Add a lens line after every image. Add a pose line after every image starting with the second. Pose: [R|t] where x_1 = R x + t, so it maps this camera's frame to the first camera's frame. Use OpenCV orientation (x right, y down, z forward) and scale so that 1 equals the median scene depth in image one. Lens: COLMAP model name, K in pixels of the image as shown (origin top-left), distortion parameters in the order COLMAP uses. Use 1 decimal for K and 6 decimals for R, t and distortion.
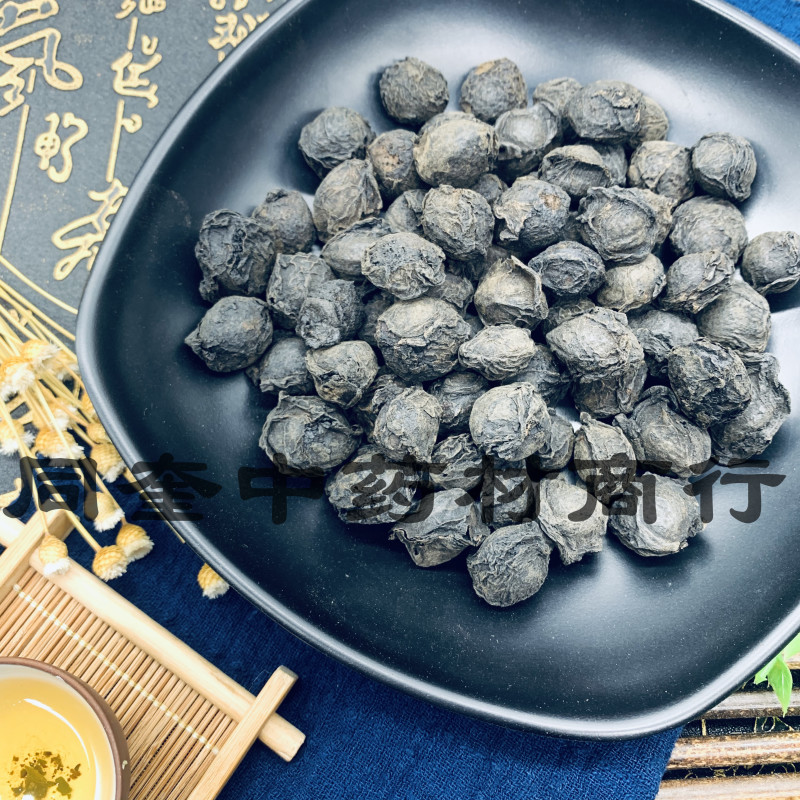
lens RADIAL K [[841.2, 0, 388.3], [0, 841.2, 401.6], [0, 0, 1]] dist [-0.043294, 0.000000]
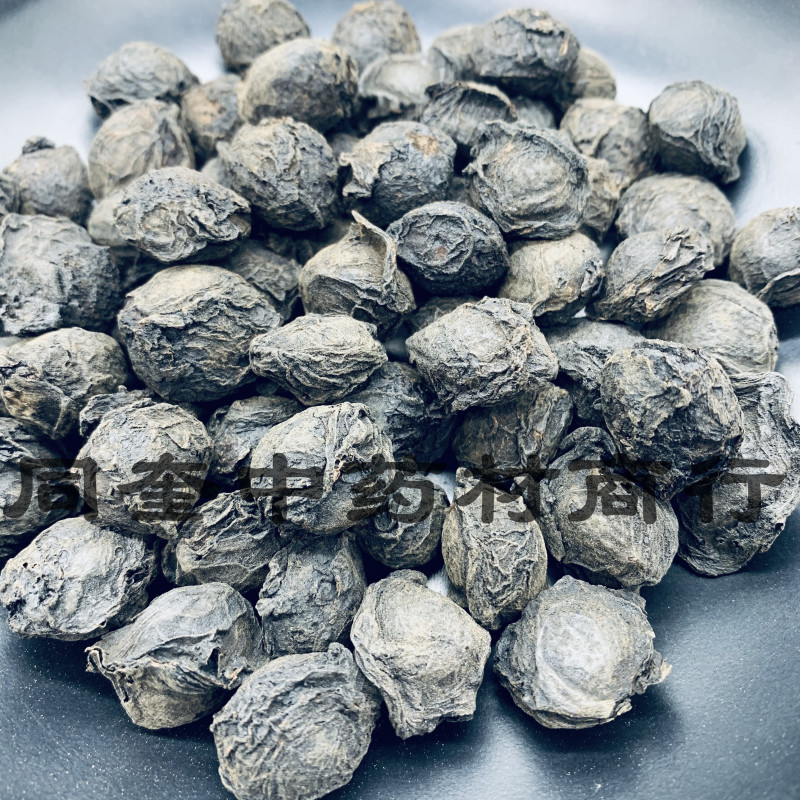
lens RADIAL K [[841.2, 0, 409.2], [0, 841.2, 408.6], [0, 0, 1]] dist [-0.043294, 0.000000]
pose [[0.998684, 0.049409, -0.013737, 0.202782], [-0.051240, 0.972332, -0.227913, 0.107558], [0.002096, 0.228317, 0.973585, 0.418525]]
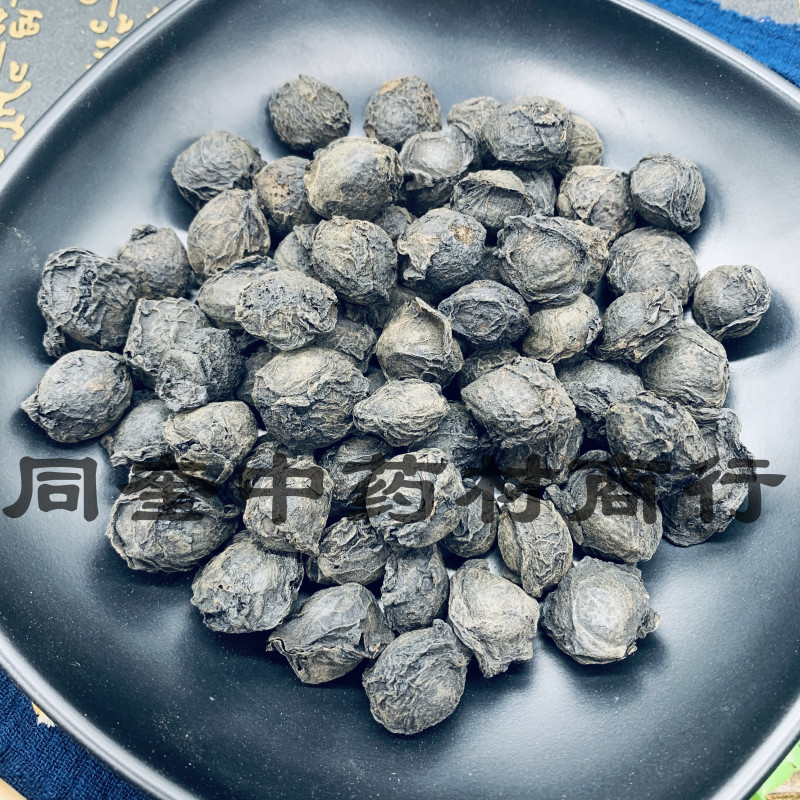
lens RADIAL K [[841.2, 0, 398.9], [0, 841.2, 395.4], [0, 0, 1]] dist [-0.043294, 0.000000]
pose [[0.999345, -0.015163, 0.032866, 0.100546], [0.017855, 0.996371, -0.083225, -0.007696], [-0.031484, 0.083757, 0.995989, 0.176884]]
